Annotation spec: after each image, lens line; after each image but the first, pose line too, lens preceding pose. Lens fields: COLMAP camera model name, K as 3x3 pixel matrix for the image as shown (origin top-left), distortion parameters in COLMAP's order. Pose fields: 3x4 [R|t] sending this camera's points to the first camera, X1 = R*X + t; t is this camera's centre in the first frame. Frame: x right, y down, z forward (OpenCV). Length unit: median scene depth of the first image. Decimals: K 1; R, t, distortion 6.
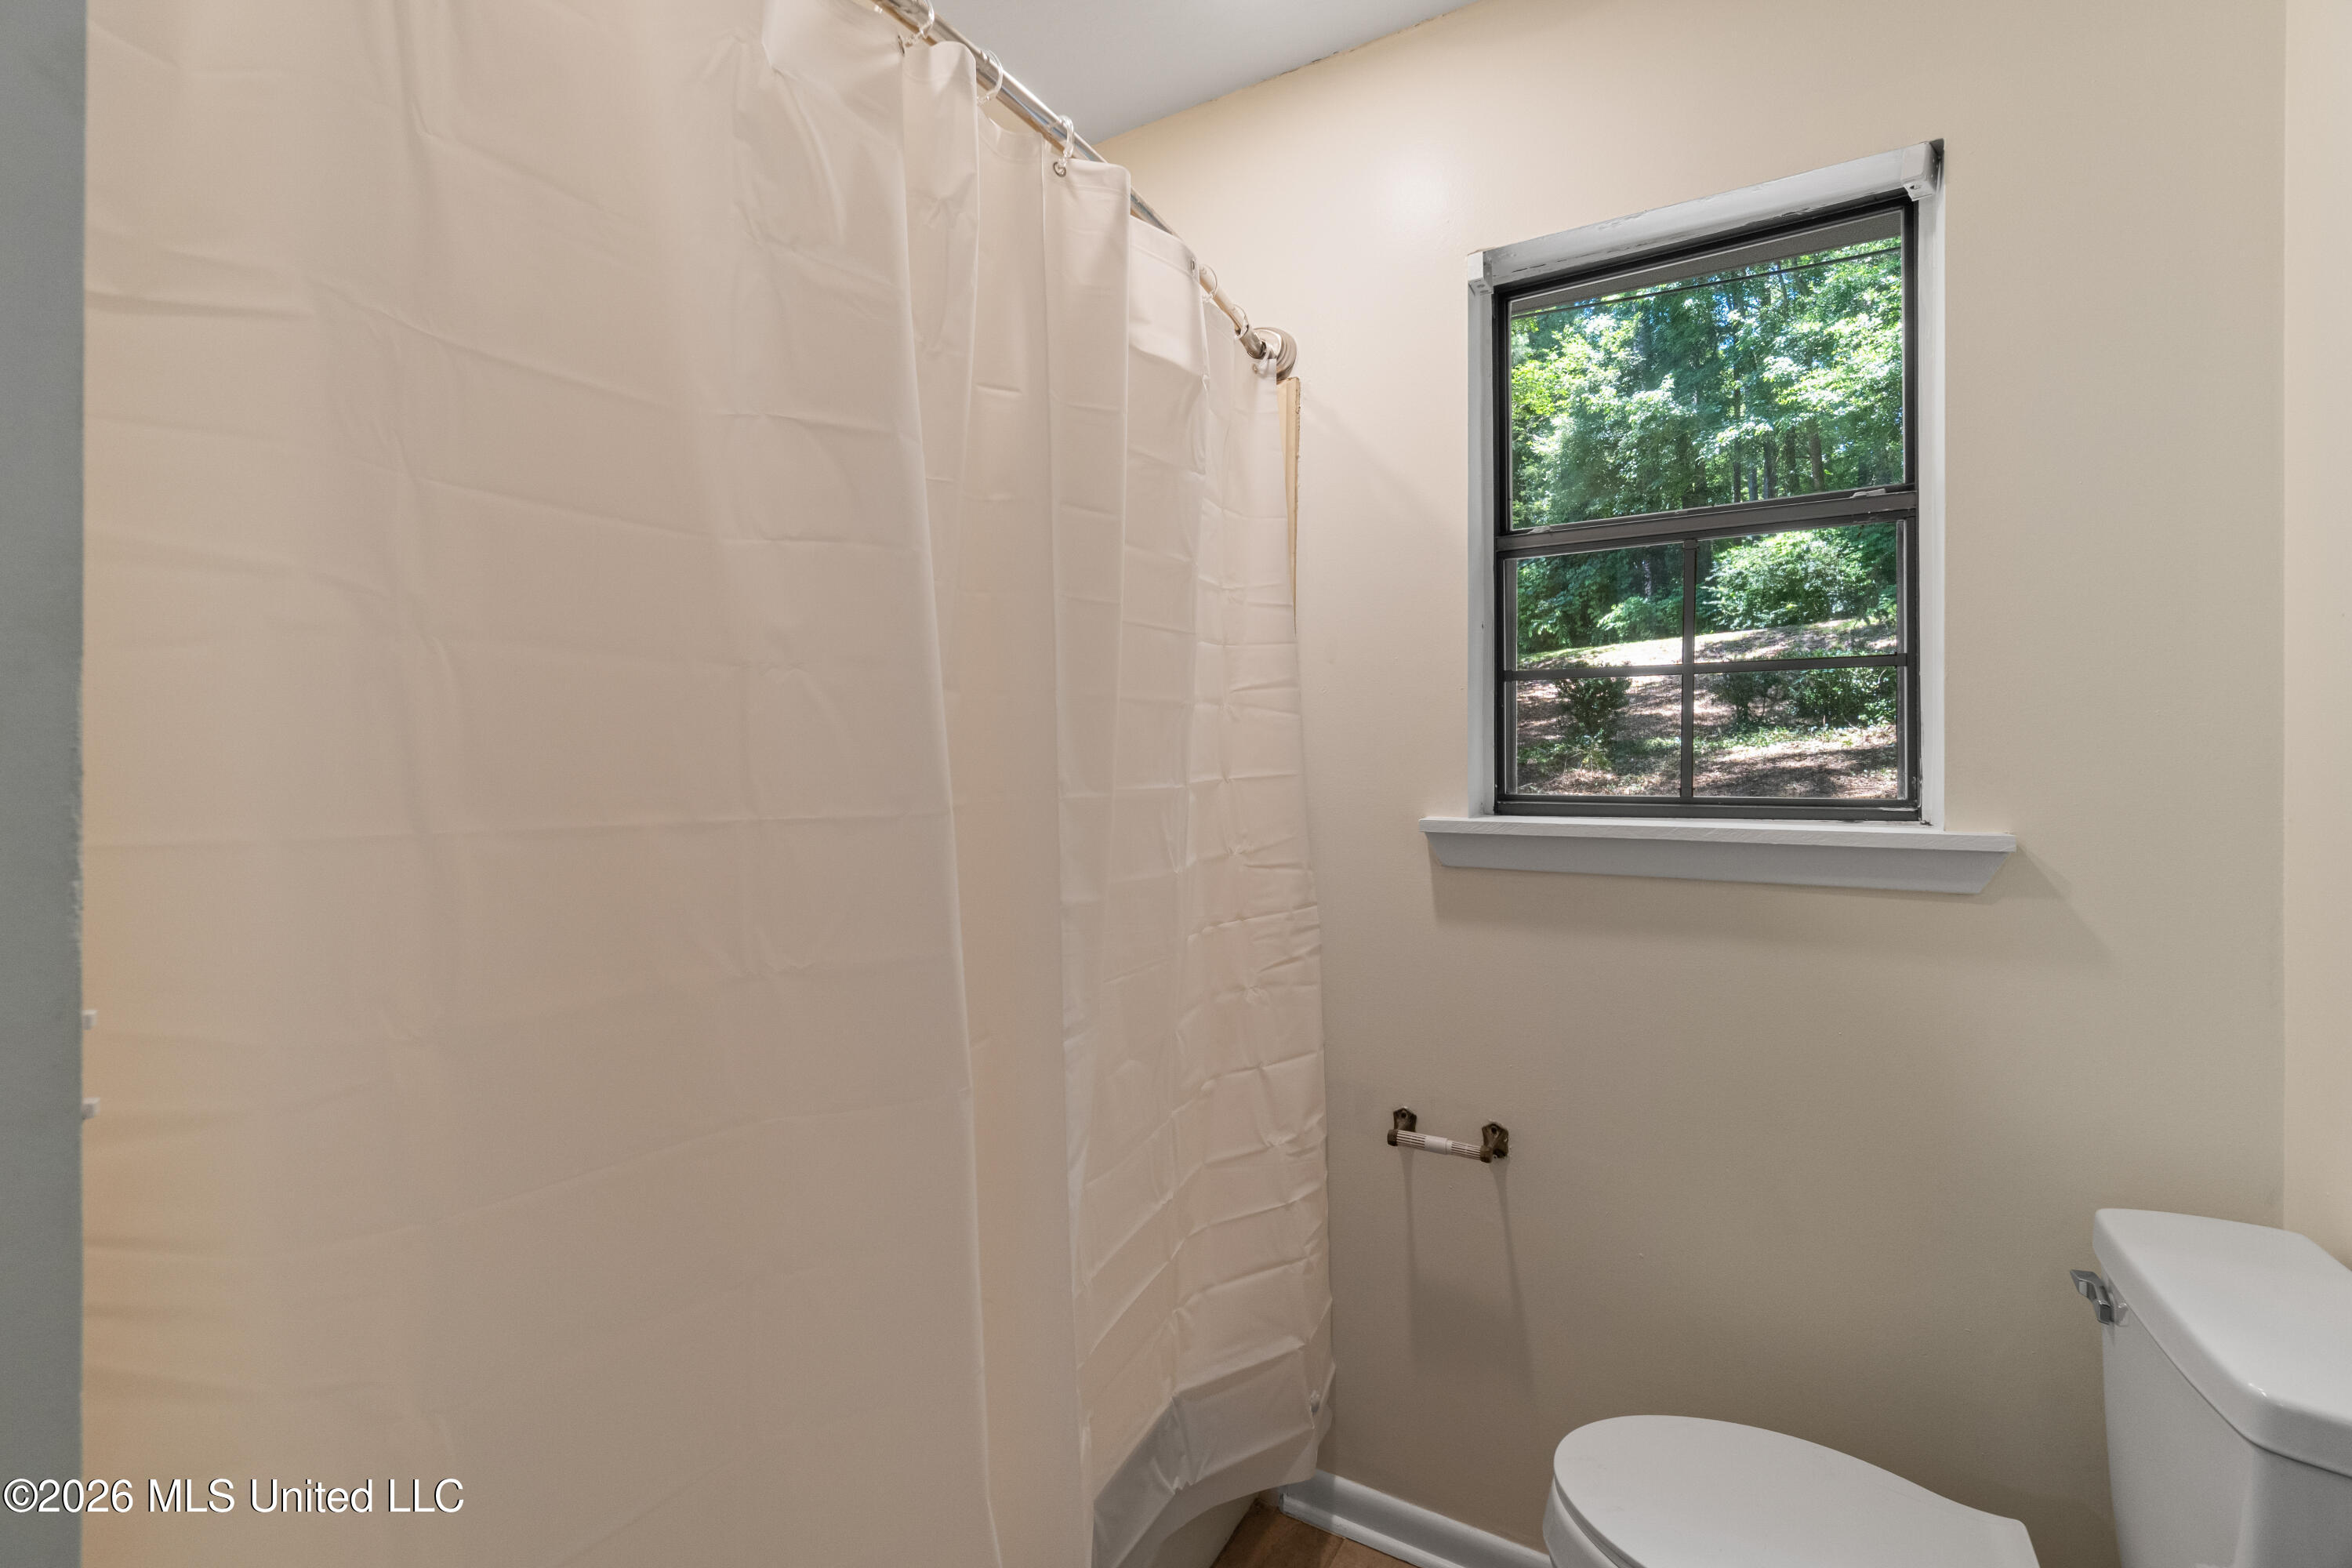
lens RADIAL K [[1025.1, 0, 1183.4], [0, 1025.1, 769.0], [0, 0, 1]] dist [-0.007598, 0.003115]
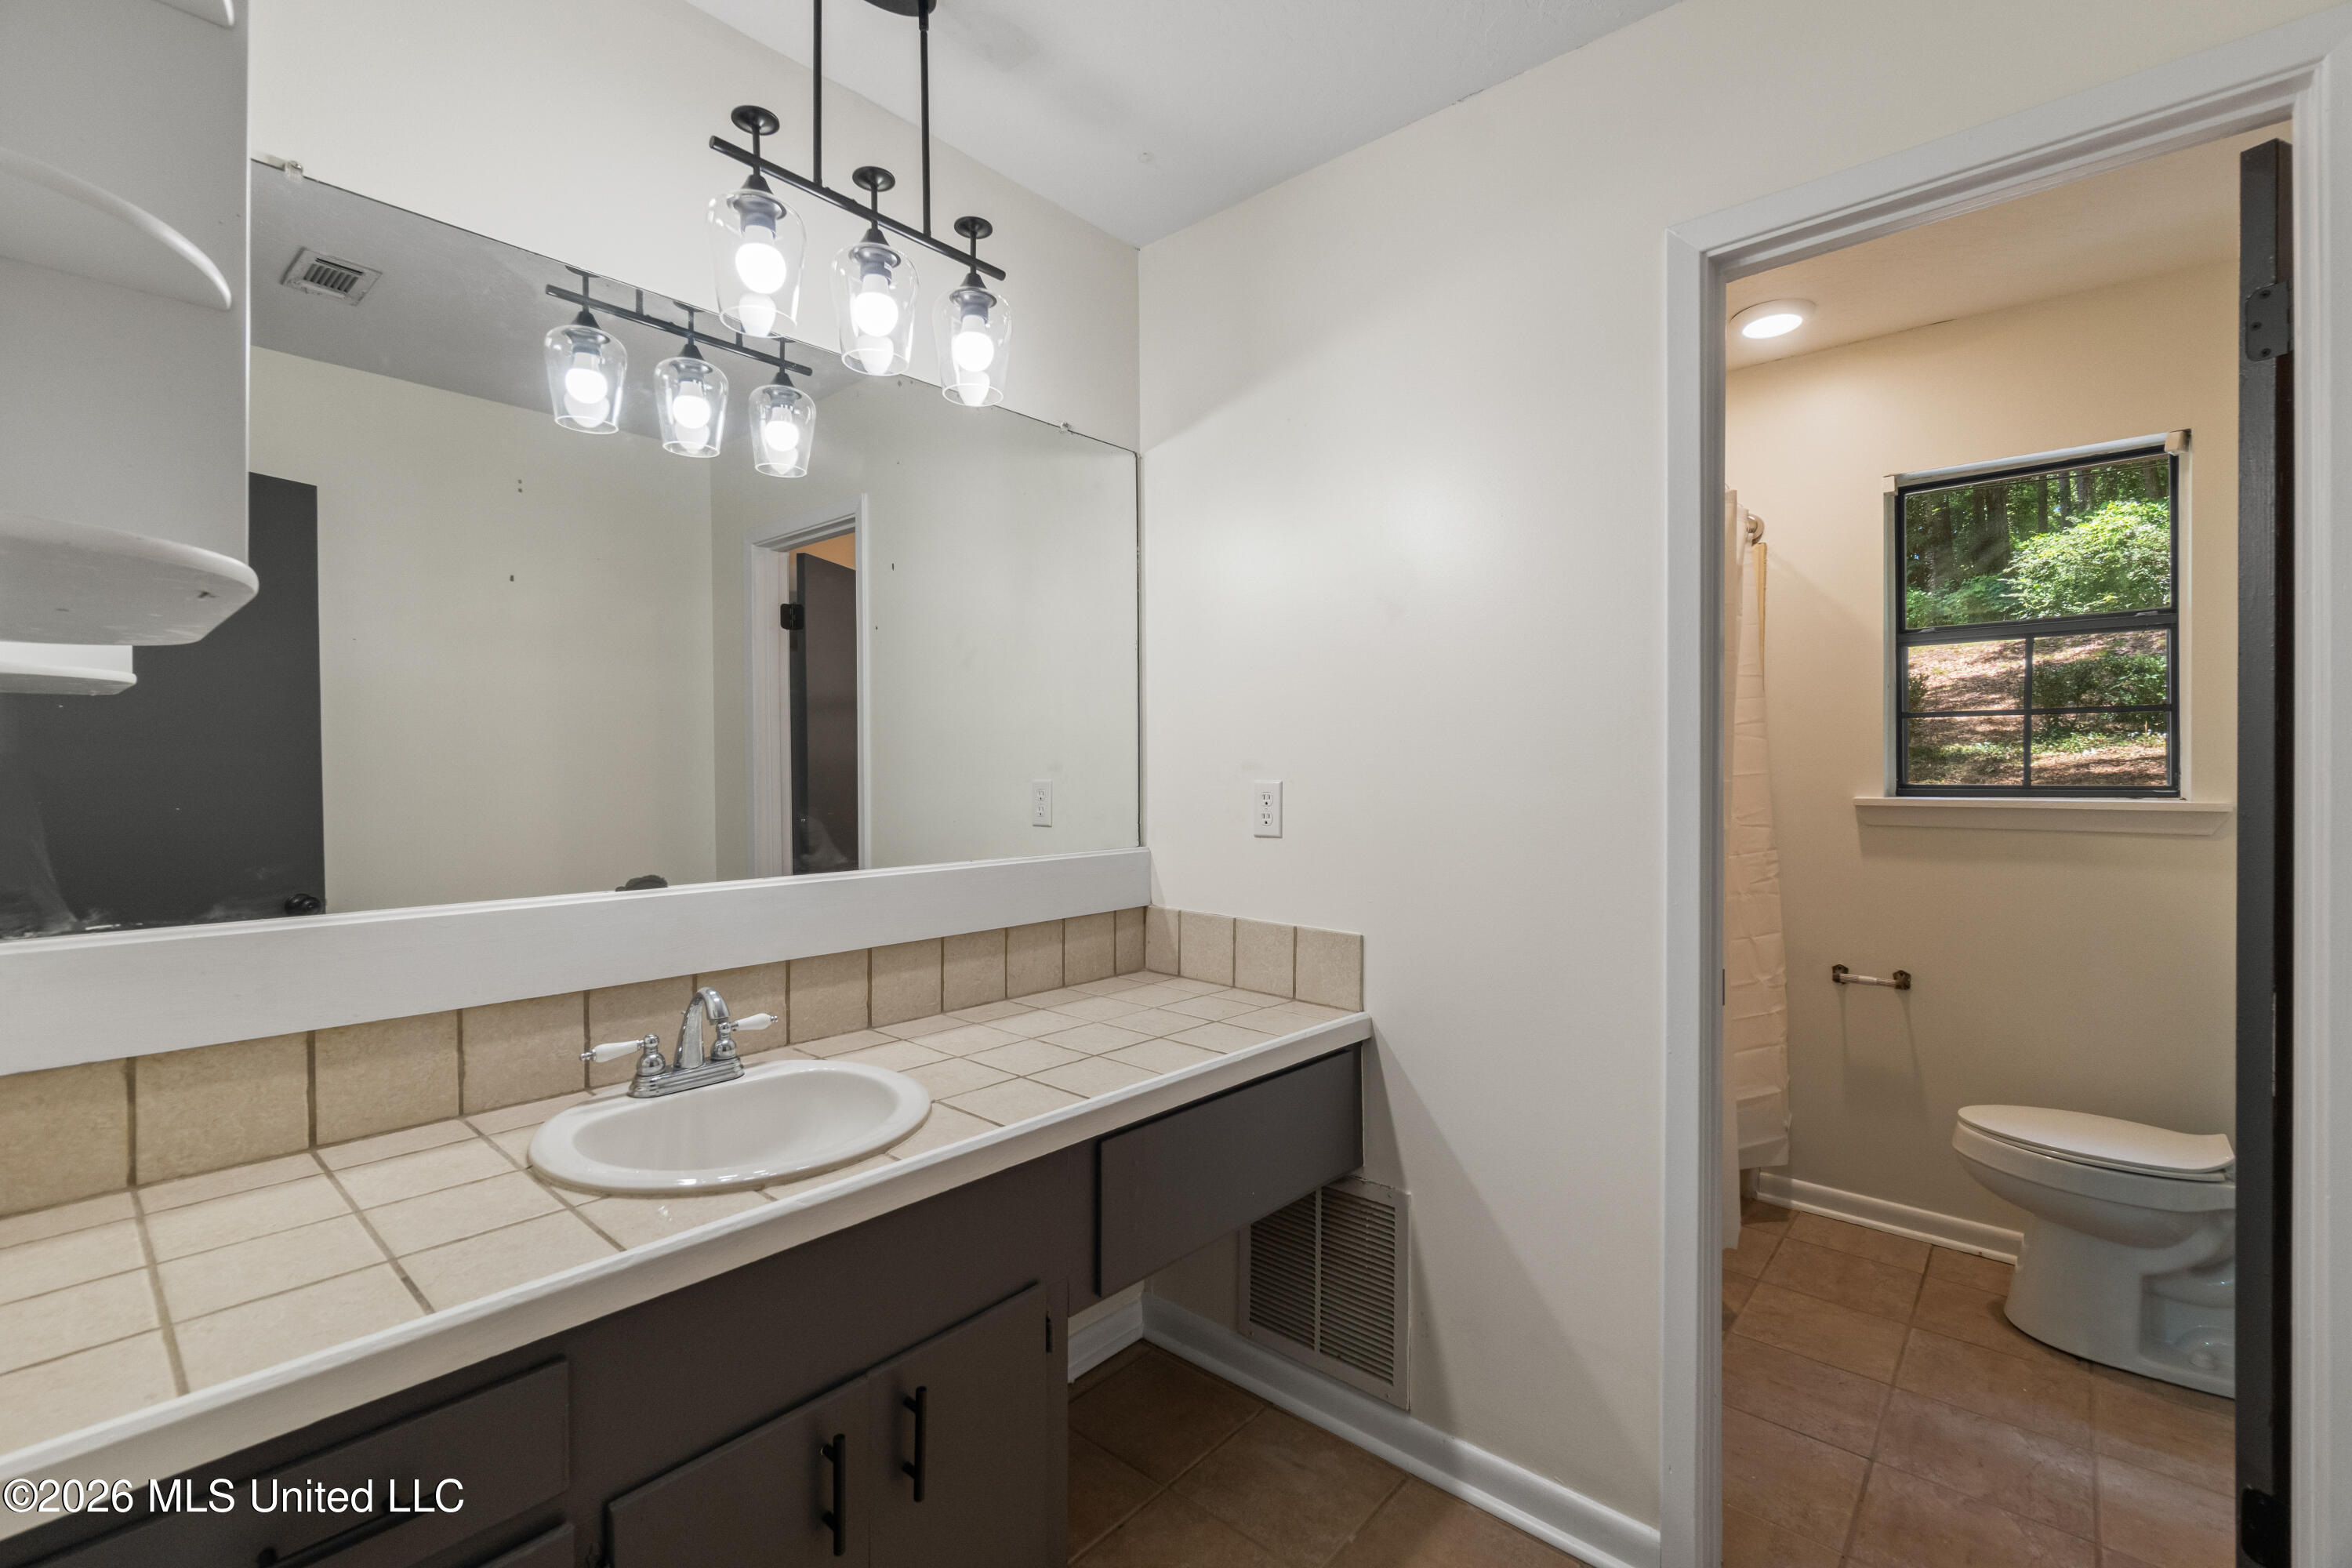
lens RADIAL K [[1025.1, 0, 1181.1], [0, 1025.1, 776.4], [0, 0, 1]] dist [-0.007598, 0.003115]
pose [[0.979404, 0.000310, -0.201910, -0.088141], [-0.000293, 1.000000, 0.000114, 0.001995], [0.201910, -0.000052, 0.979404, -0.154457]]
